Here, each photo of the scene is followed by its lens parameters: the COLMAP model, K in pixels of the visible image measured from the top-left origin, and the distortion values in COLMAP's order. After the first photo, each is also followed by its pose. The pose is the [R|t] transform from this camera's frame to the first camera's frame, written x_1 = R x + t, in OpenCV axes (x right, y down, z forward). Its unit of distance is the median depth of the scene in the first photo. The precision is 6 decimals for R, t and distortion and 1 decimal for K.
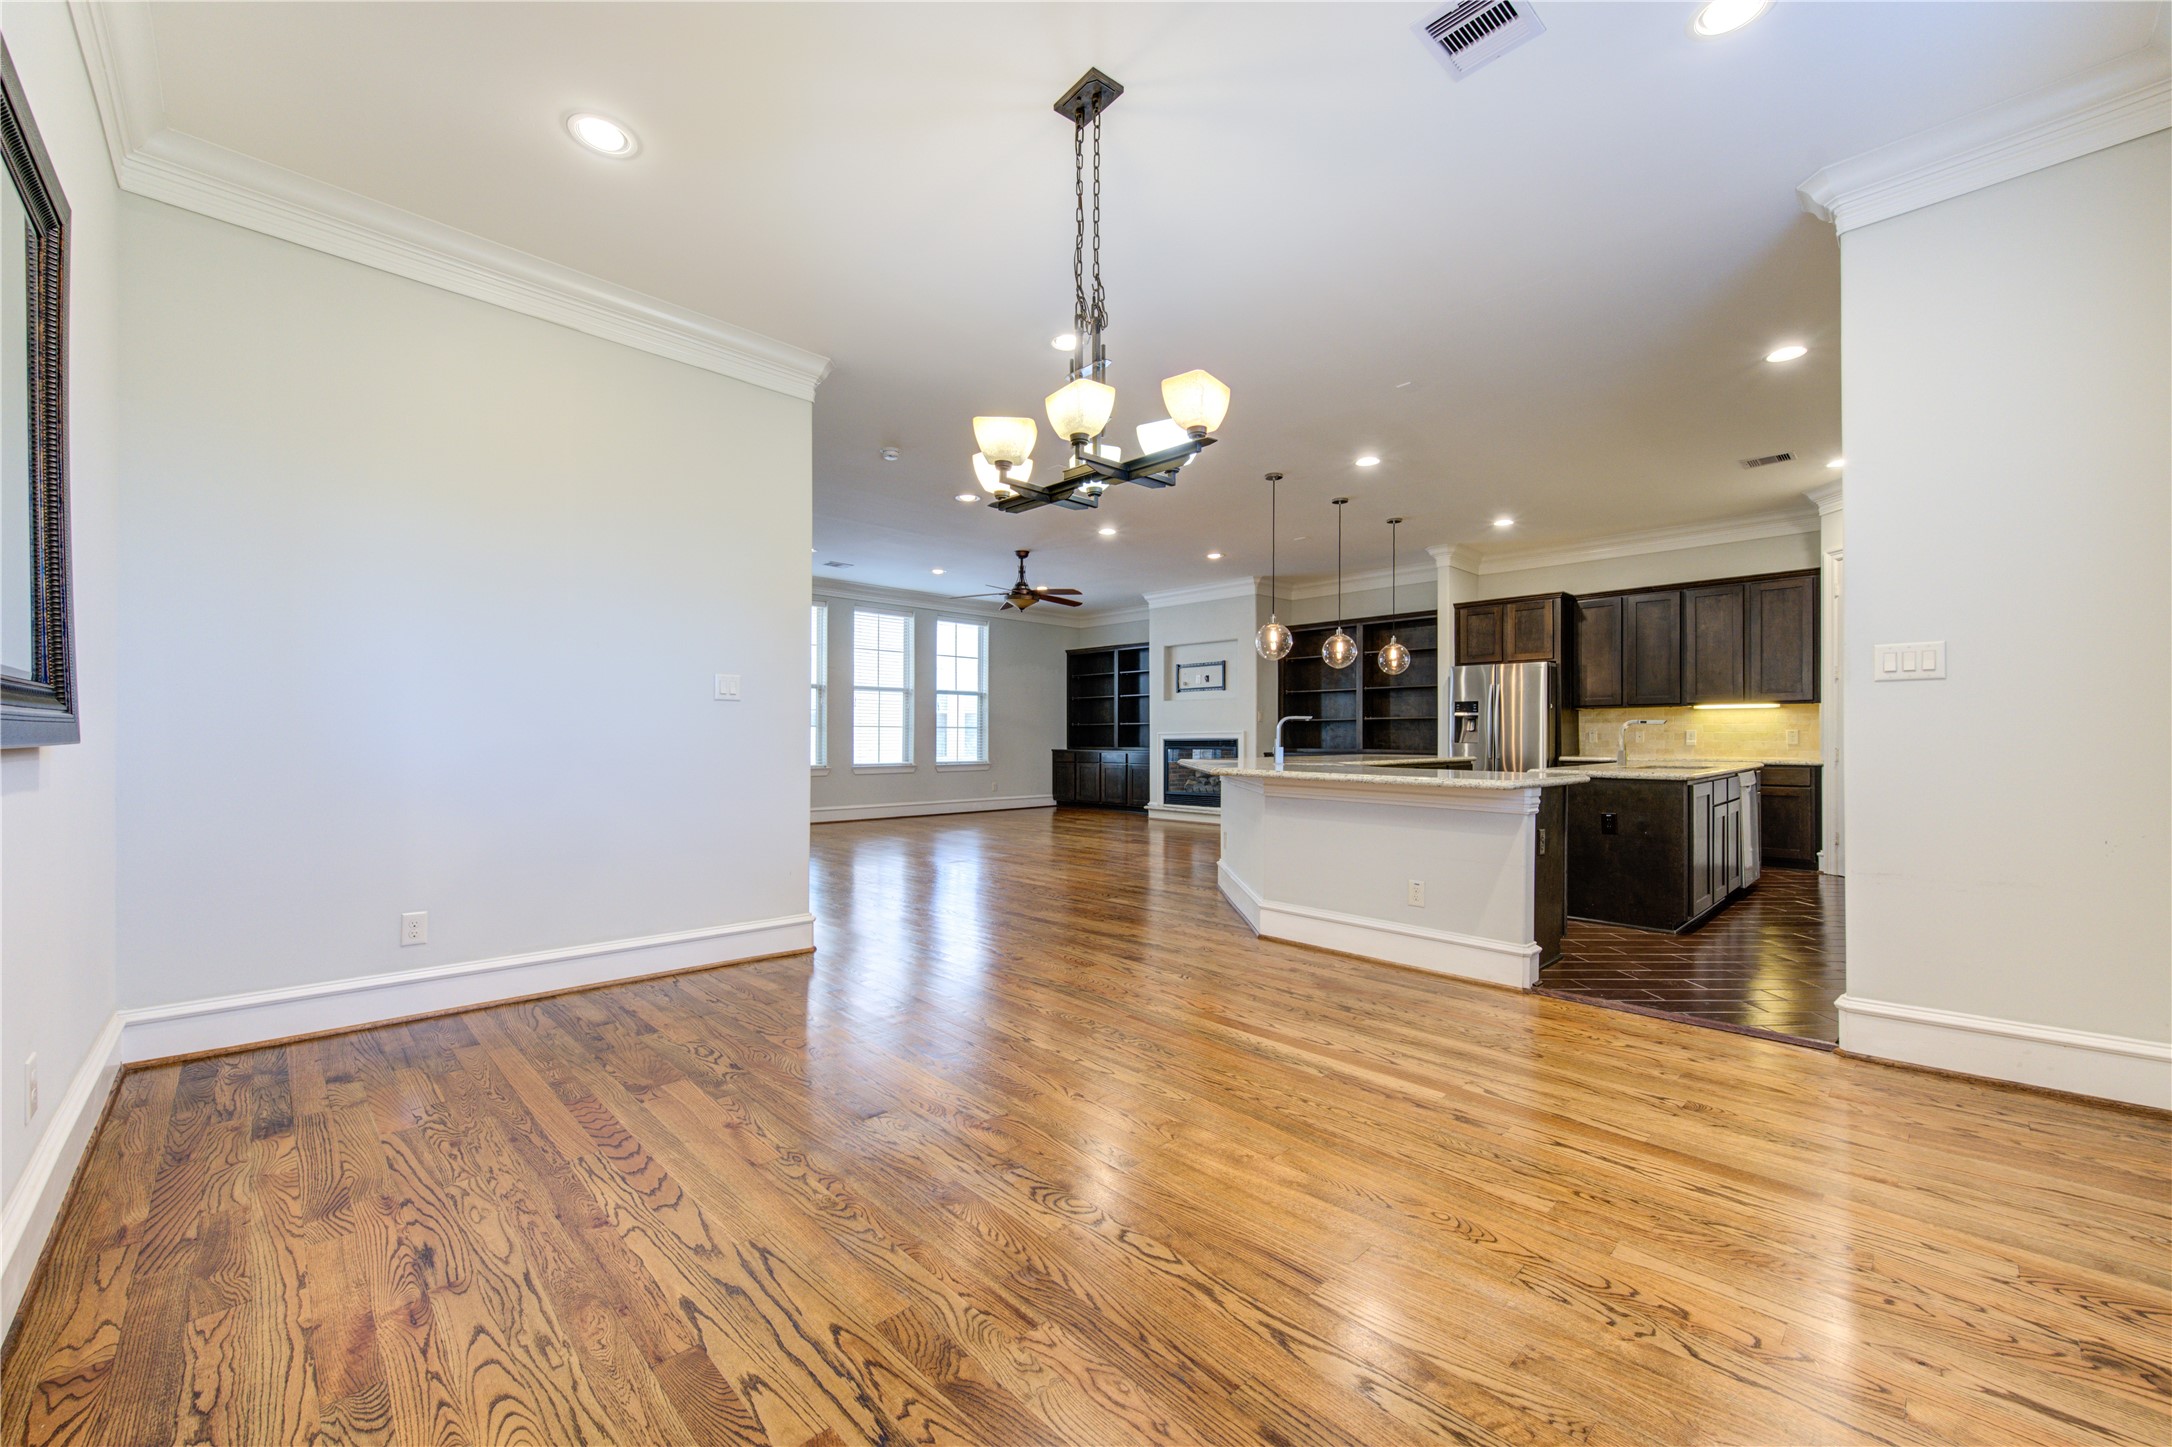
lens RADIAL K [[860.9, 0, 1057.9], [0, 860.9, 740.7], [0, 0, 1]] dist [-0.004253, 0.001576]
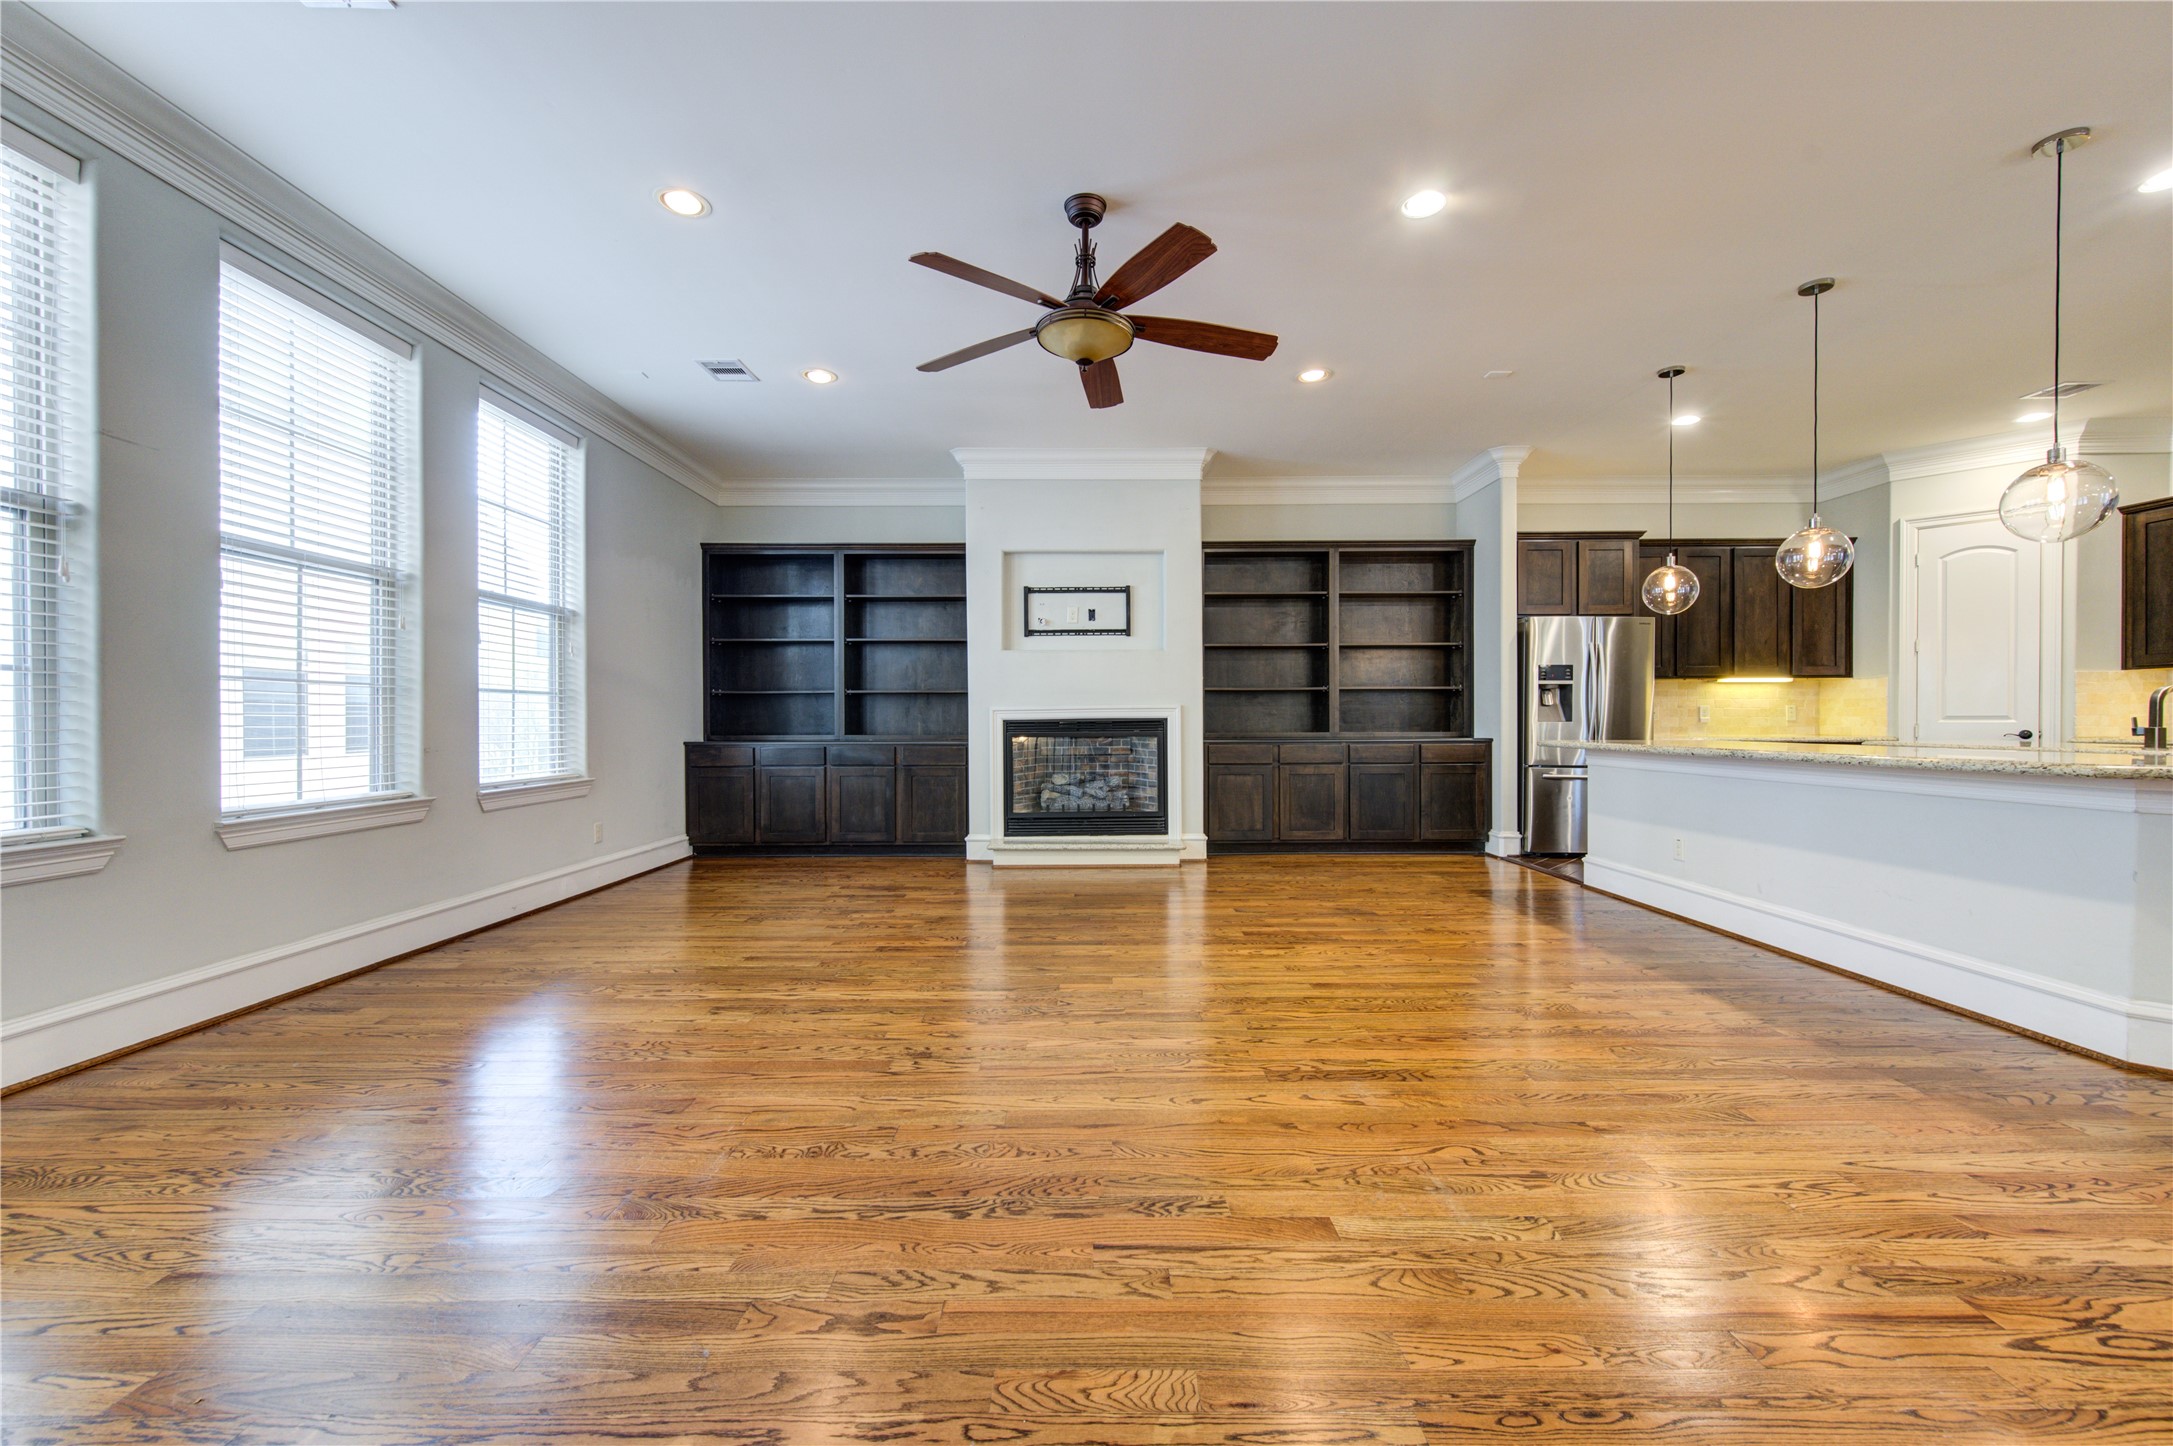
lens RADIAL K [[850.9, 0, 1072.7], [0, 850.9, 711.7], [0, 0, 1]] dist [-0.004930, -0.001040]
pose [[0.674269, 0.003211, 0.738479, -0.308164], [0.007056, 0.999917, -0.010791, -0.001221], [-0.738452, 0.012487, 0.674190, 0.765120]]
